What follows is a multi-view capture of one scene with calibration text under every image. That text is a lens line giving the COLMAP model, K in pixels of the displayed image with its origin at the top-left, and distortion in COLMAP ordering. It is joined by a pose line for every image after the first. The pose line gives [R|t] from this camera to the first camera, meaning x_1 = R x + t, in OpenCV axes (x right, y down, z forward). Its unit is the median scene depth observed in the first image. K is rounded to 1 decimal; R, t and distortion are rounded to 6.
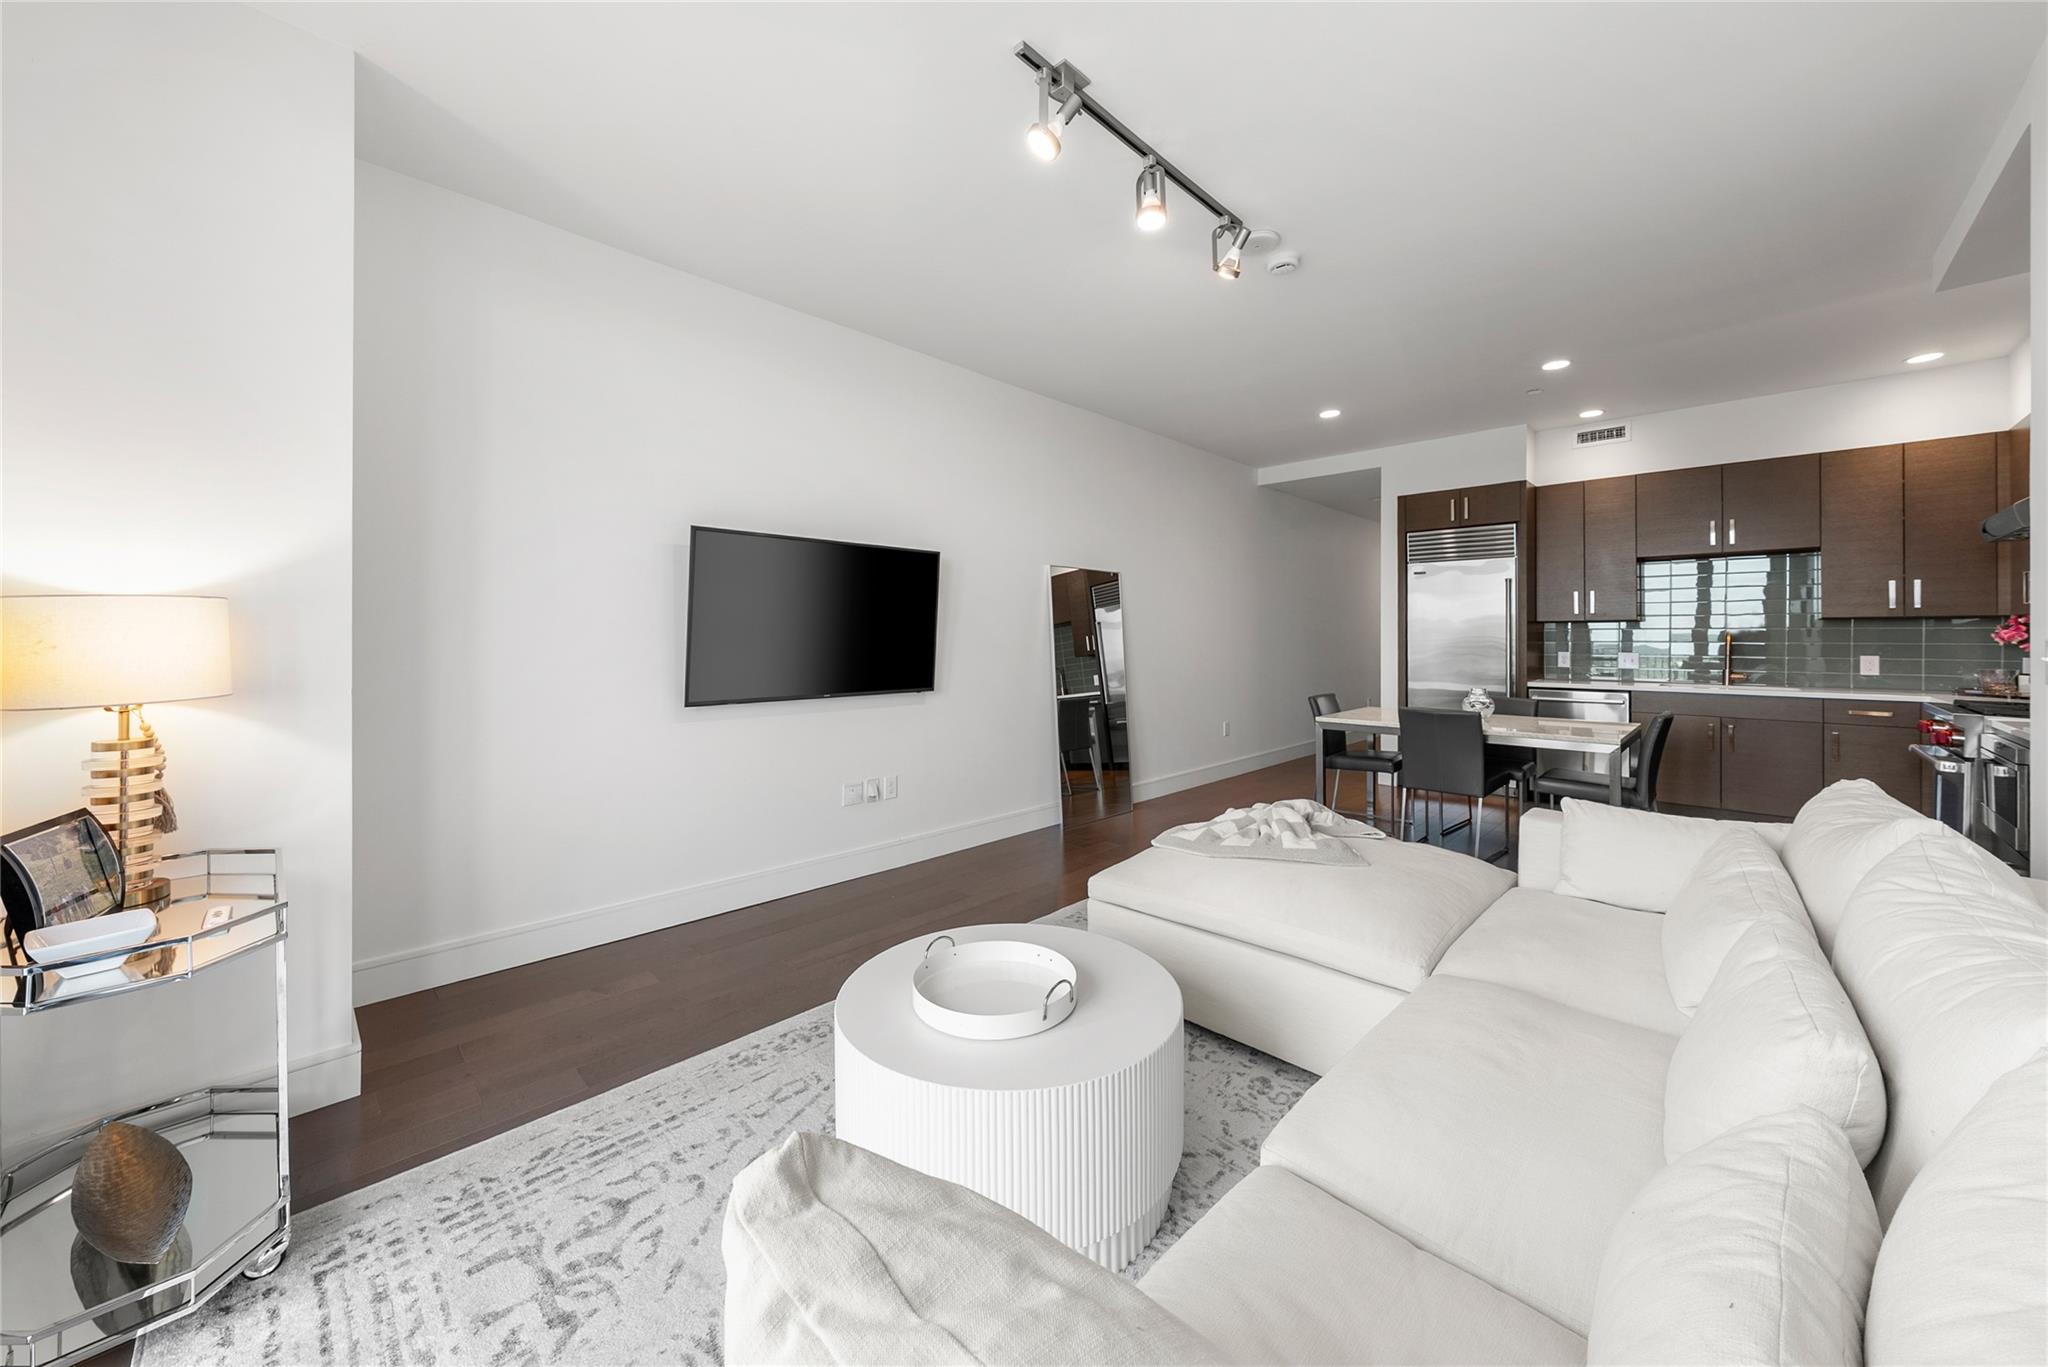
lens RADIAL K [[734.9, 0, 1024.2], [0, 734.9, 634.0], [0, 0, 1]] dist [0.001107, 0.000241]
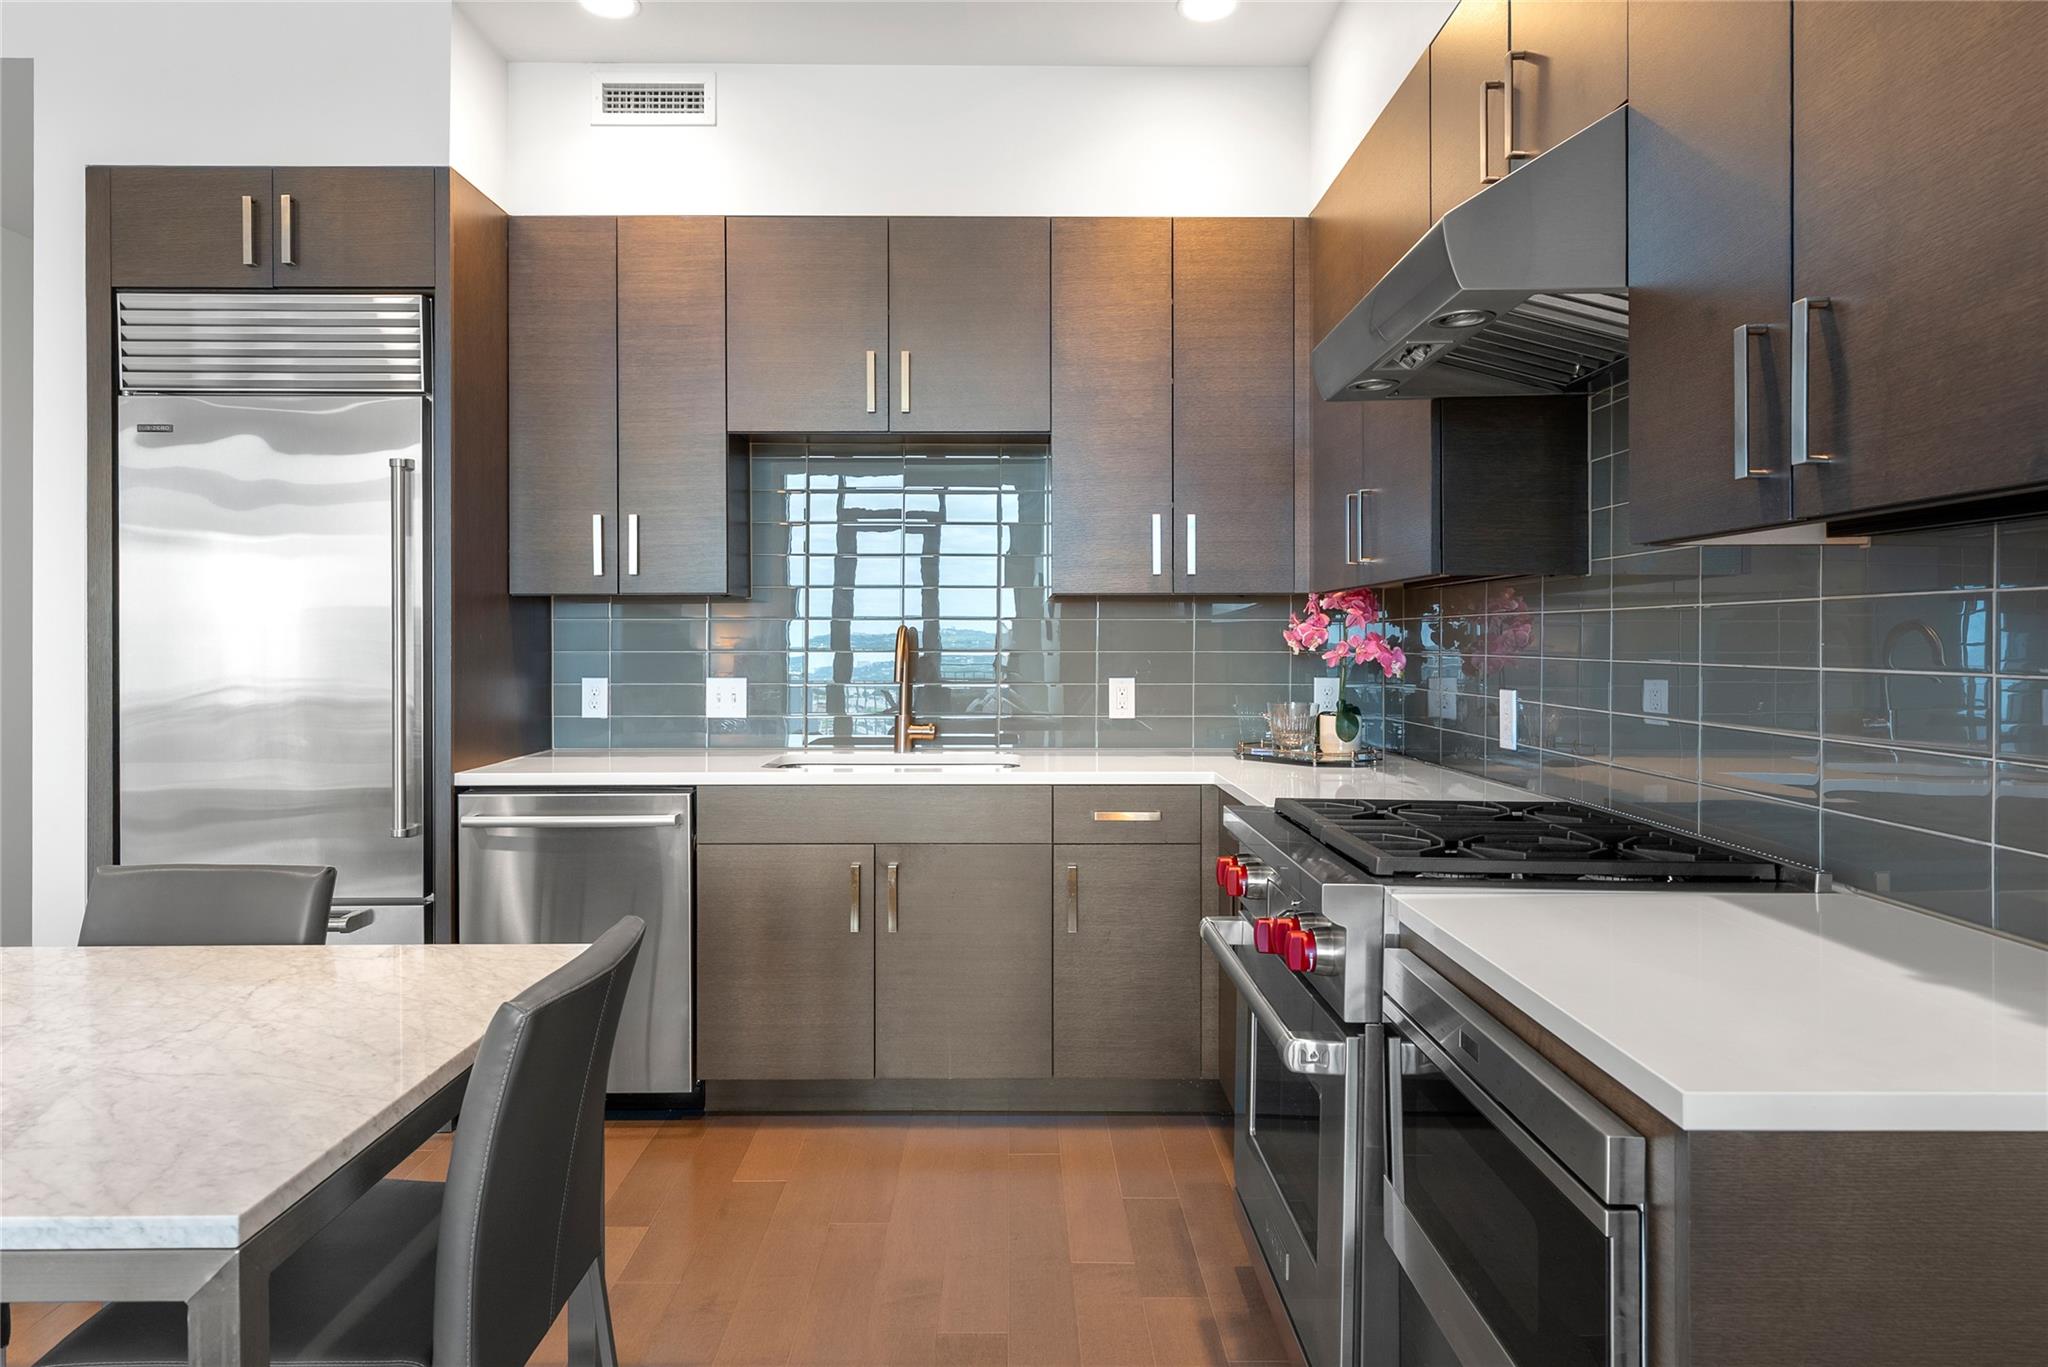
lens RADIAL K [[1192.1, 0, 1024.2], [0, 1192.1, 642.3], [0, 0, 1]] dist [0.001507, -0.001690]
pose [[0.706882, -0.001465, 0.707330, 0.581202], [-0.001271, 0.999994, 0.003341, 0.004690], [-0.707331, -0.003260, 0.706875, 0.520268]]
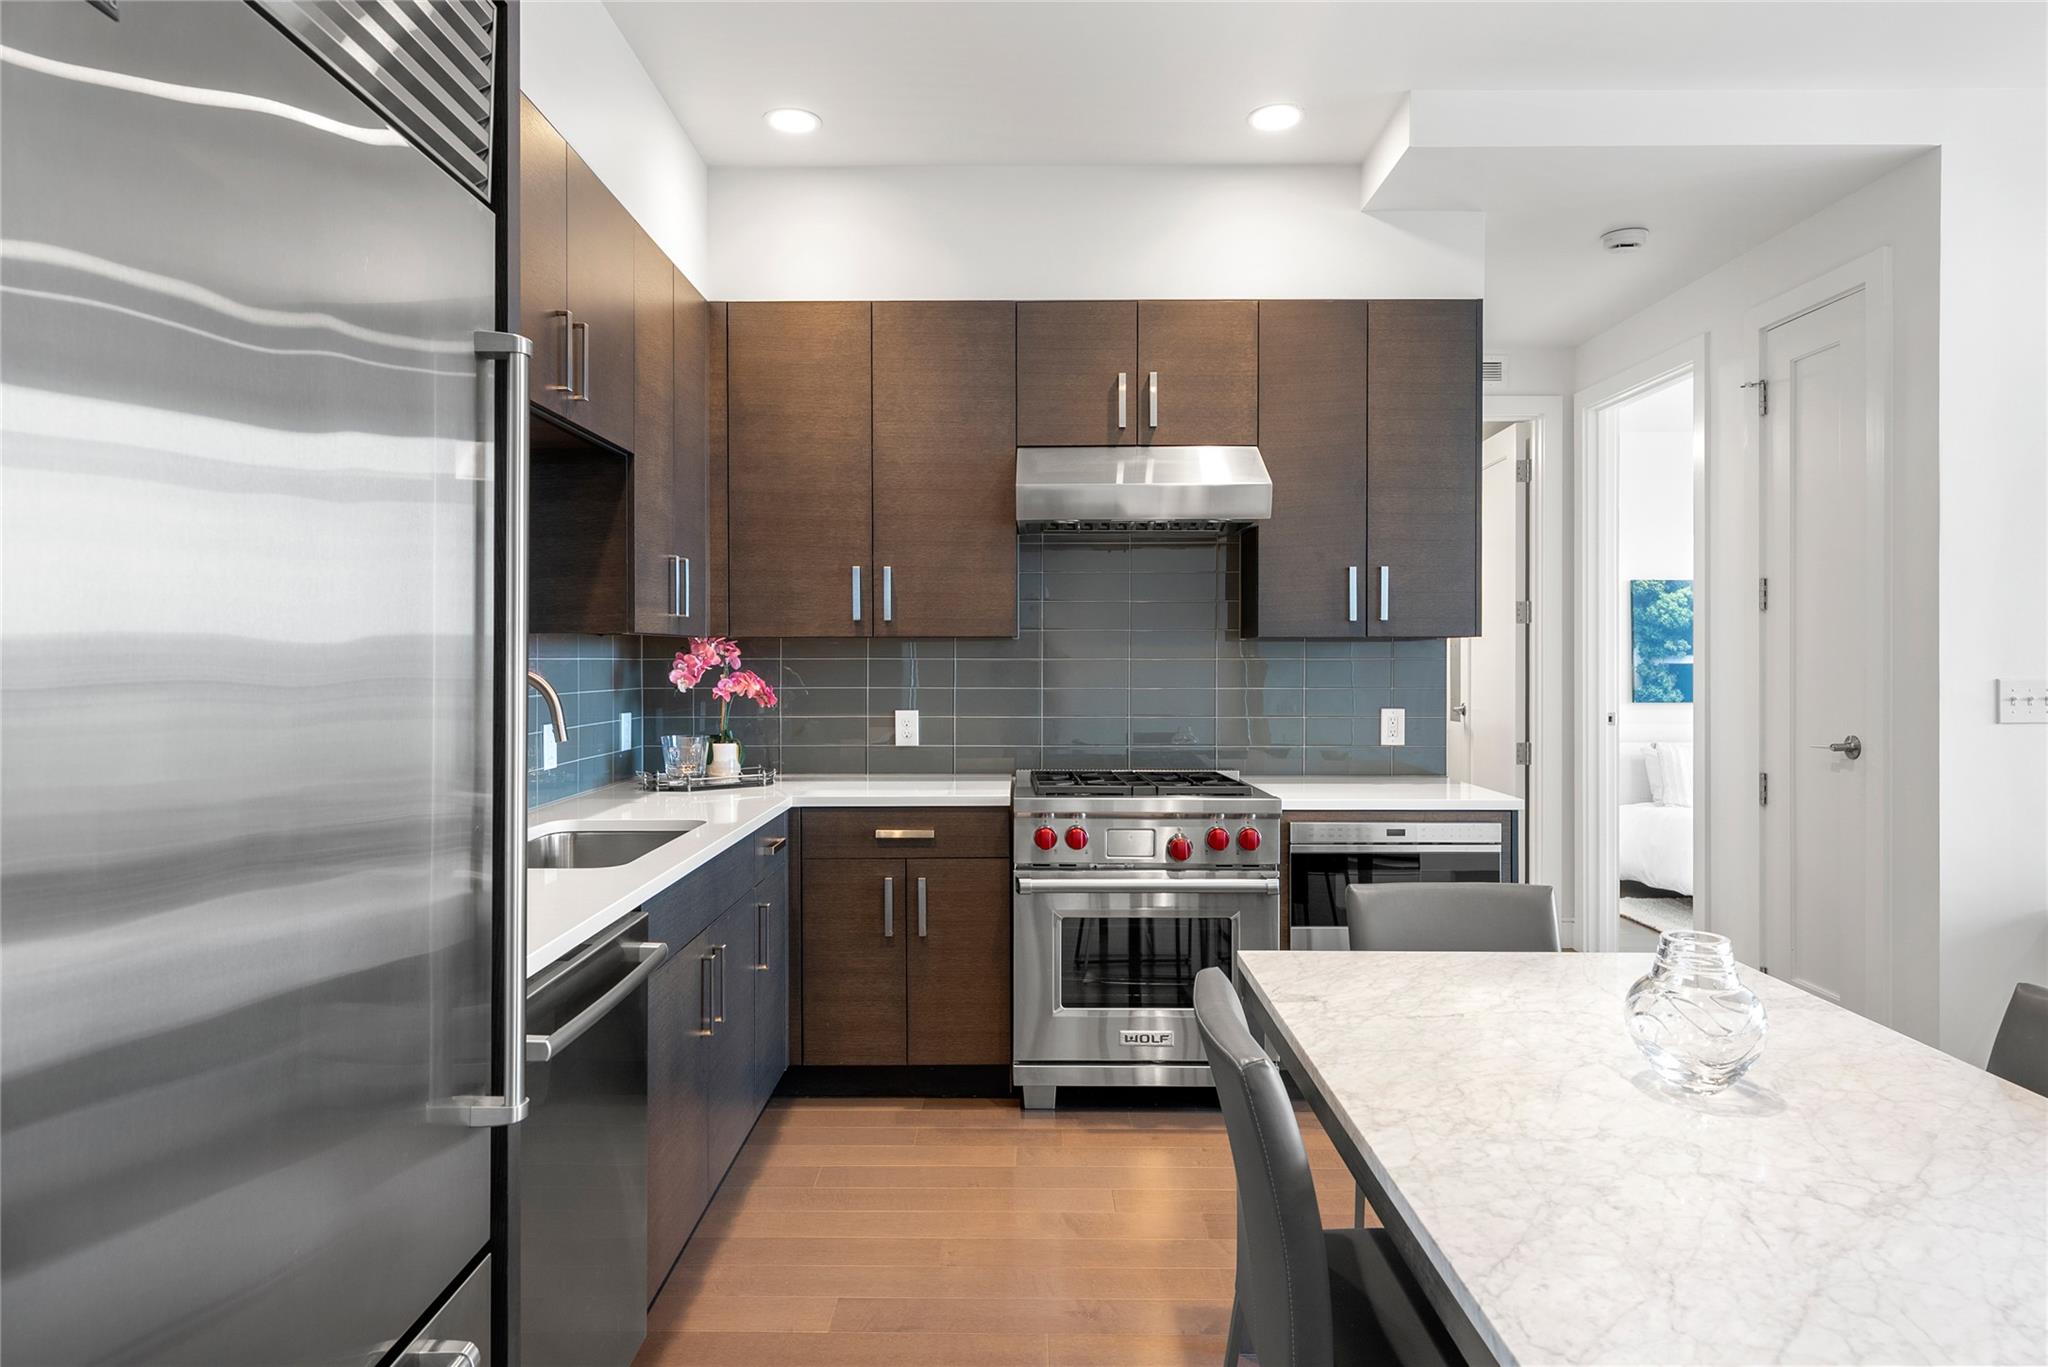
lens RADIAL K [[1204.0, 0, 1018.4], [0, 1204.0, 663.8], [0, 0, 1]] dist [0.000794, -0.000584]
pose [[-0.698631, -0.003371, 0.715474, 0.480836], [-0.000187, 0.999990, 0.004529, -0.008014], [-0.715482, 0.003030, -0.698624, 1.336546]]
